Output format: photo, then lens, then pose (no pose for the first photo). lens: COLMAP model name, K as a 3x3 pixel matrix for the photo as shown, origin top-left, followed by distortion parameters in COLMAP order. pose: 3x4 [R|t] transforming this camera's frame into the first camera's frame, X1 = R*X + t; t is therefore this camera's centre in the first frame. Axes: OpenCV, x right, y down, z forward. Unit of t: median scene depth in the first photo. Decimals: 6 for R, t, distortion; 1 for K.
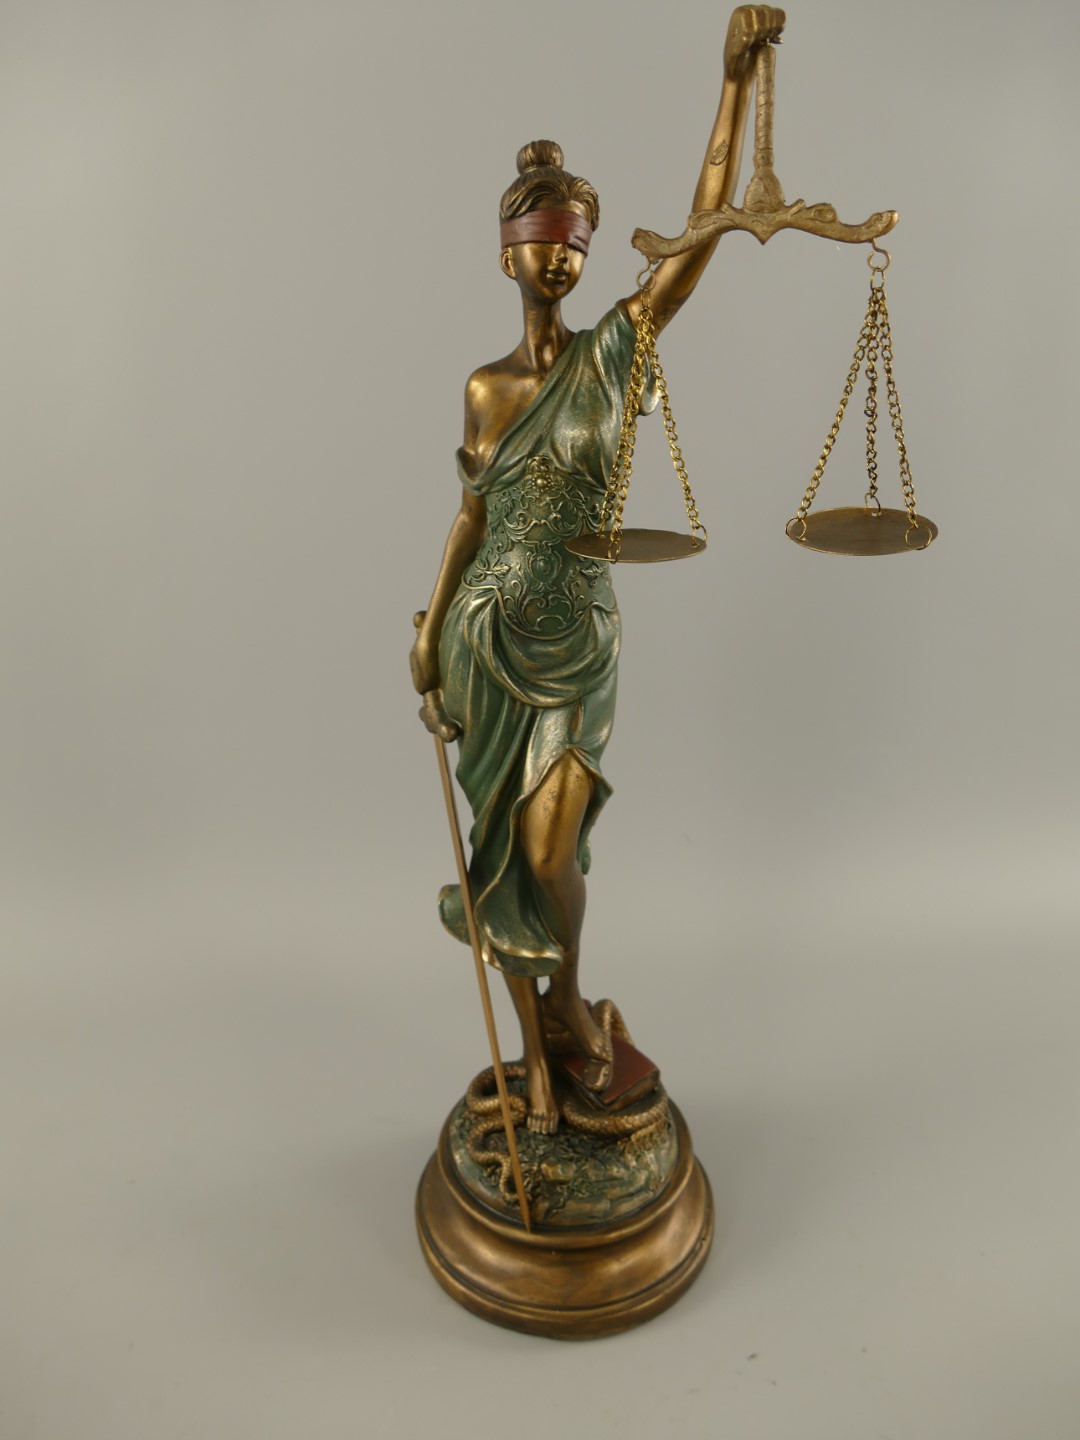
lens RADIAL K [[1131.2, 0, 504.4], [0, 1131.2, 718.8], [0, 0, 1]] dist [-0.029593, -0.008733]
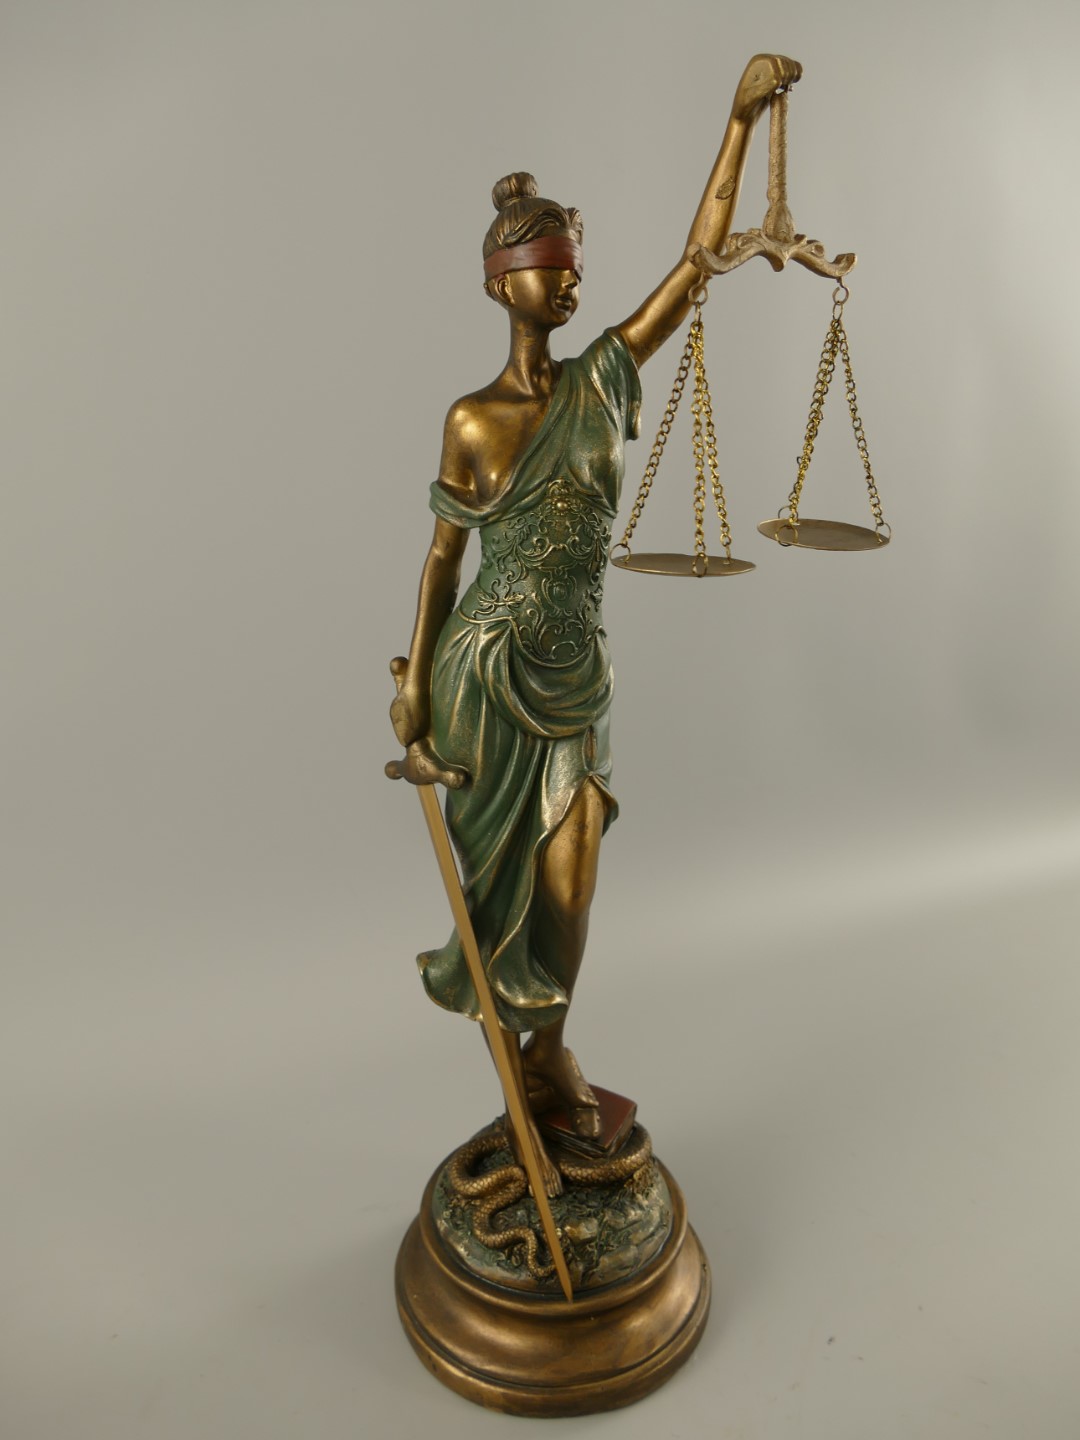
lens RADIAL K [[1131.2, 0, 504.4], [0, 1131.2, 718.8], [0, 0, 1]] dist [-0.029593, -0.008733]
pose [[0.920559, -0.105957, 0.375959, -0.399020], [0.138629, 0.988473, -0.060858, 0.028229], [-0.365176, 0.108142, 0.924636, 0.120683]]
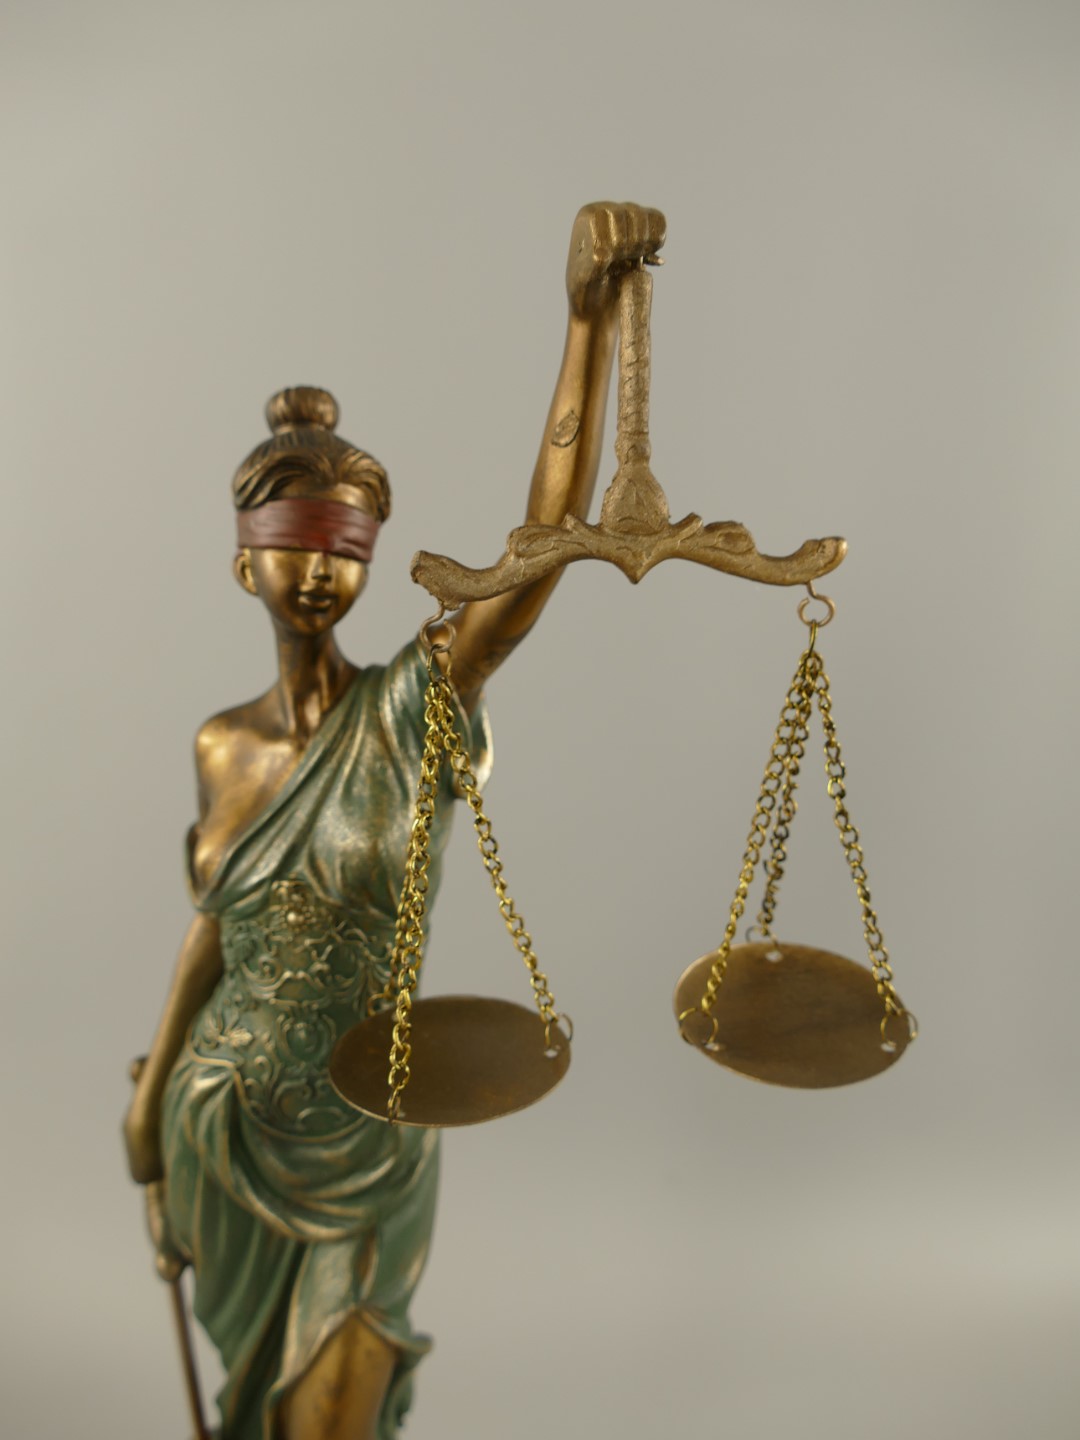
lens RADIAL K [[1126.0, 0, 540.0], [0, 1126.0, 720.0], [0, 0, 1]] dist [-0.016367, -0.002167]
pose [[0.994836, 0.003820, 0.101422, 0.101512], [0.008416, 0.992745, -0.119944, -0.238120], [-0.101144, 0.120178, 0.987586, 0.358936]]
